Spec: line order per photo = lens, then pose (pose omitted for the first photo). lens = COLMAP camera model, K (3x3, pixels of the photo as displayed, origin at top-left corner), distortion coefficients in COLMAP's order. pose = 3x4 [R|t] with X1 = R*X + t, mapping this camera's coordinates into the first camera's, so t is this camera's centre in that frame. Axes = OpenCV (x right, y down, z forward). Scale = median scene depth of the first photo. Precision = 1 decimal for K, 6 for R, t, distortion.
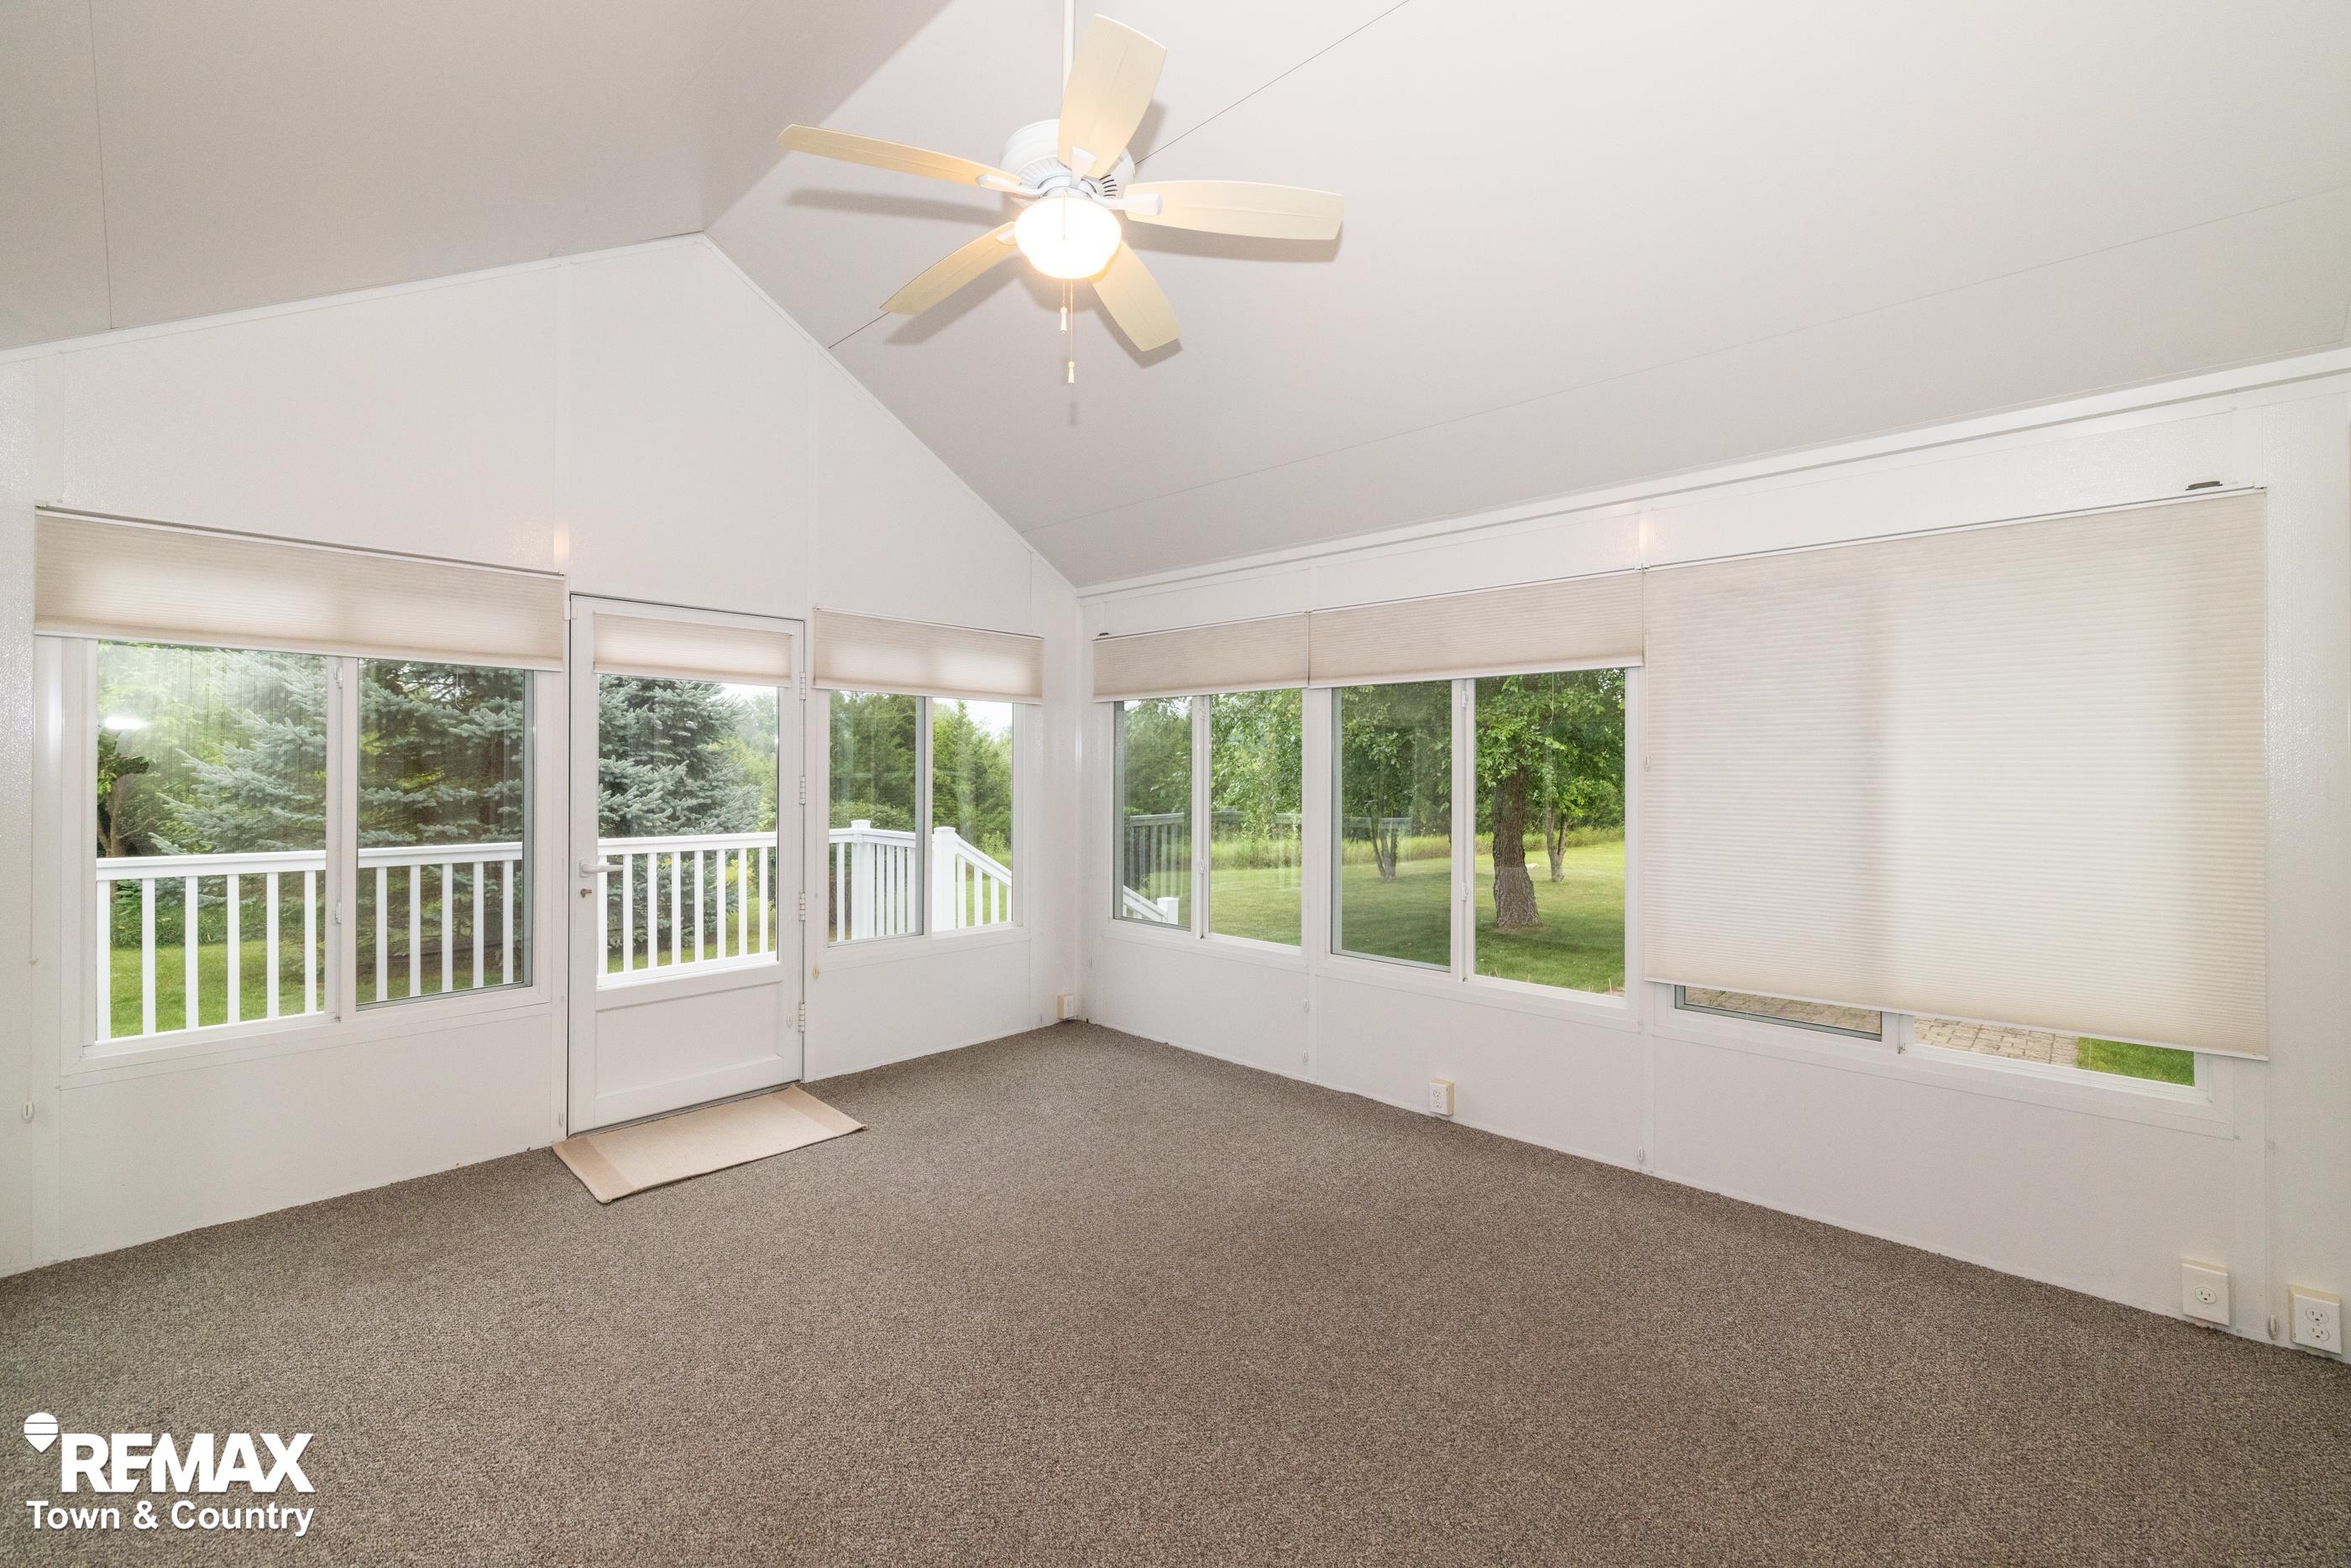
lens RADIAL K [[973.8, 0, 1185.0], [0, 973.8, 770.4], [0, 0, 1]] dist [-0.001728, 0.000105]
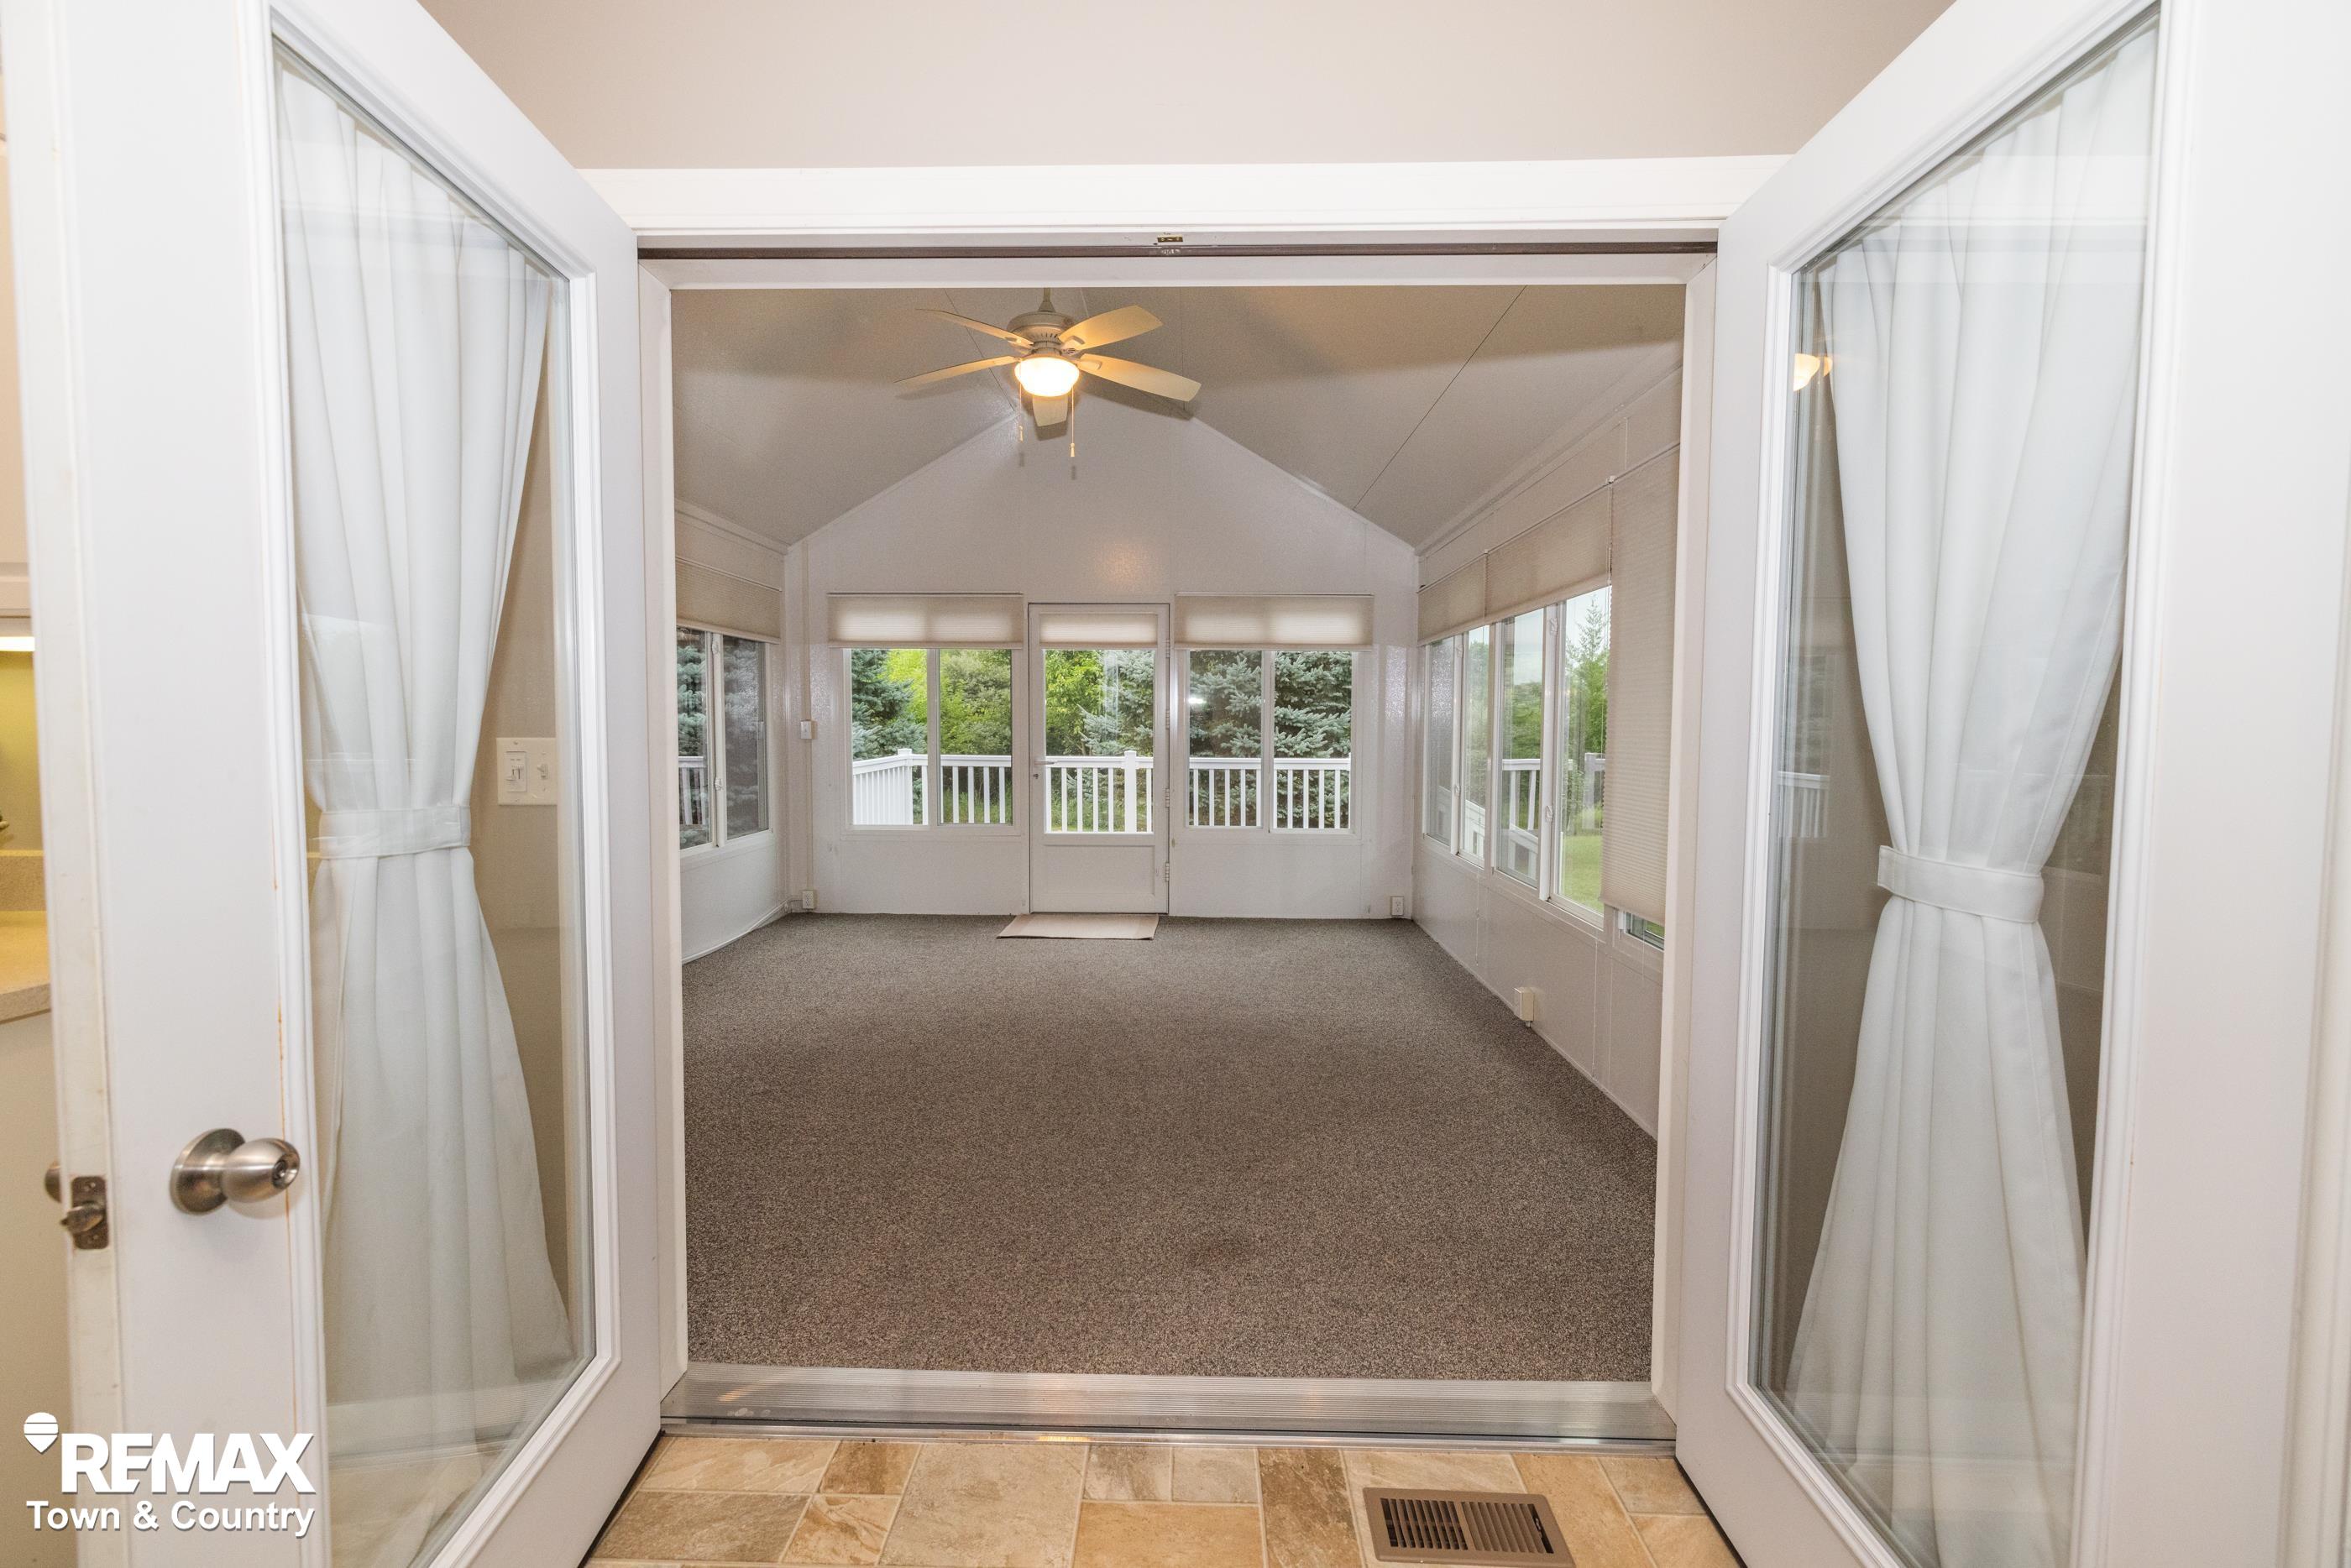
lens RADIAL K [[973.8, 0, 1171.0], [0, 973.8, 776.8], [0, 0, 1]] dist [-0.001728, 0.000105]
pose [[0.674674, 0.042814, -0.736873, 0.459373], [-0.004828, 0.998551, 0.053597, 0.018914], [0.738100, -0.032603, 0.673903, 0.002397]]
